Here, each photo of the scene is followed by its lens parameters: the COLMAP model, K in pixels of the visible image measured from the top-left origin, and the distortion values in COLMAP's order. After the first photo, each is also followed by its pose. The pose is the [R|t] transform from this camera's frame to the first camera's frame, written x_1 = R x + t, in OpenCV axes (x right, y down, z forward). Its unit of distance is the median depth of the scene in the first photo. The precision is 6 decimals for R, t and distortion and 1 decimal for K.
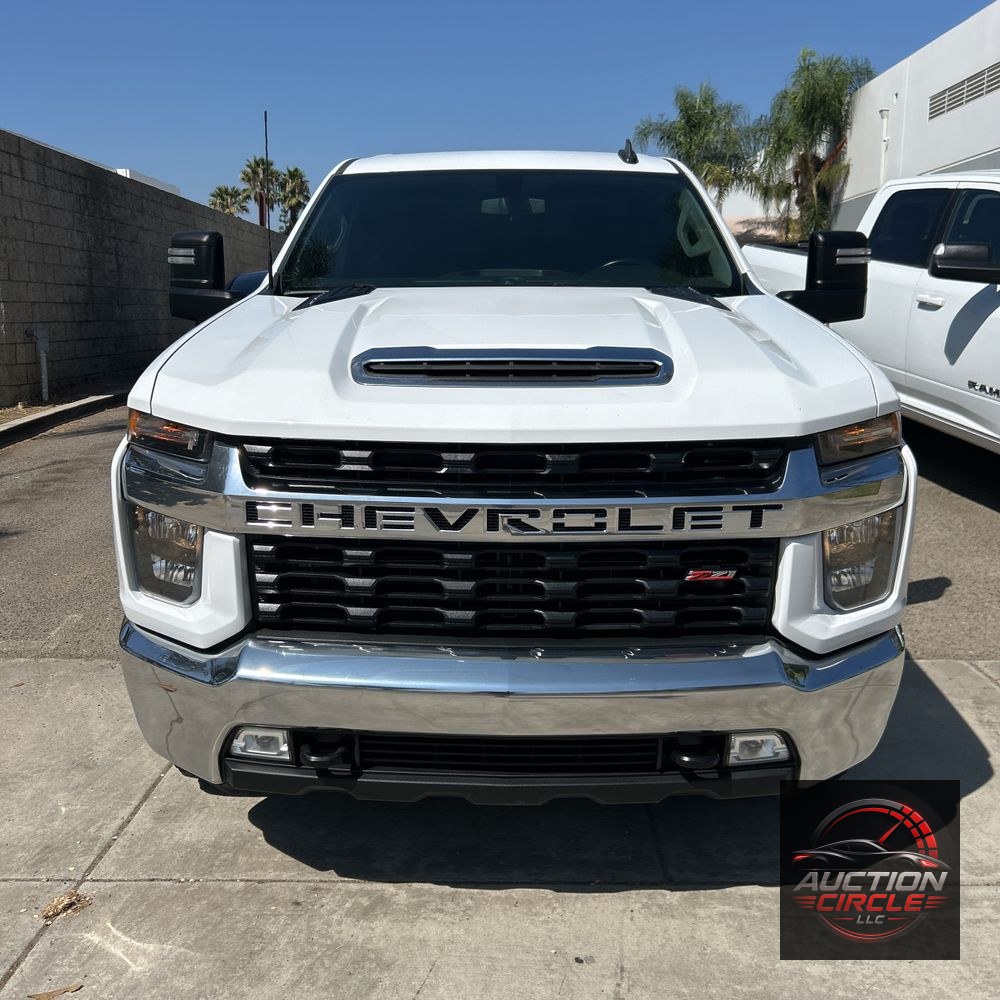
lens RADIAL K [[1018.9, 0, 482.6], [0, 1018.9, 476.2], [0, 0, 1]] dist [0.009162, 0.000000]
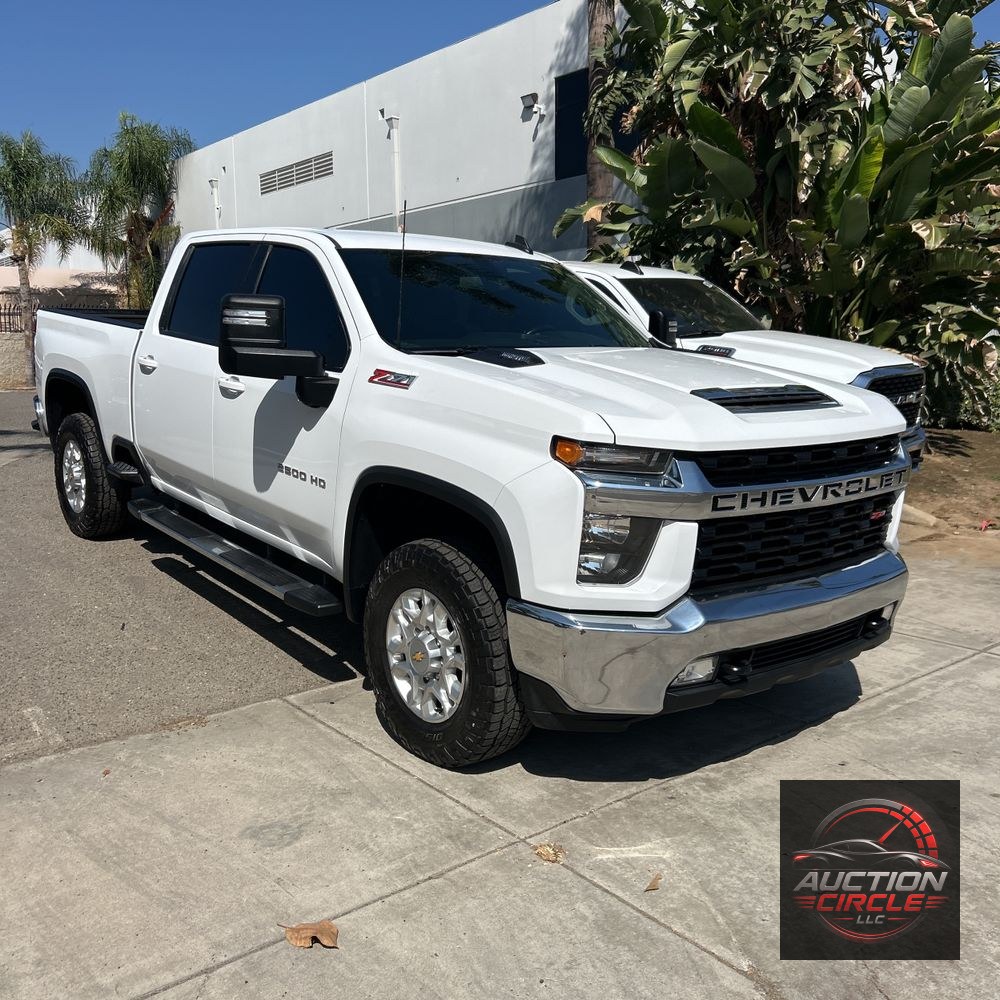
lens RADIAL K [[1018.9, 0, 501.5], [0, 1018.9, 467.8], [0, 0, 1]] dist [0.009162, 0.000000]
pose [[0.756941, -0.073701, 0.649313, -1.066738], [0.112180, 0.993525, -0.018003, -0.018091], [-0.643782, 0.086467, 0.760308, 0.063189]]
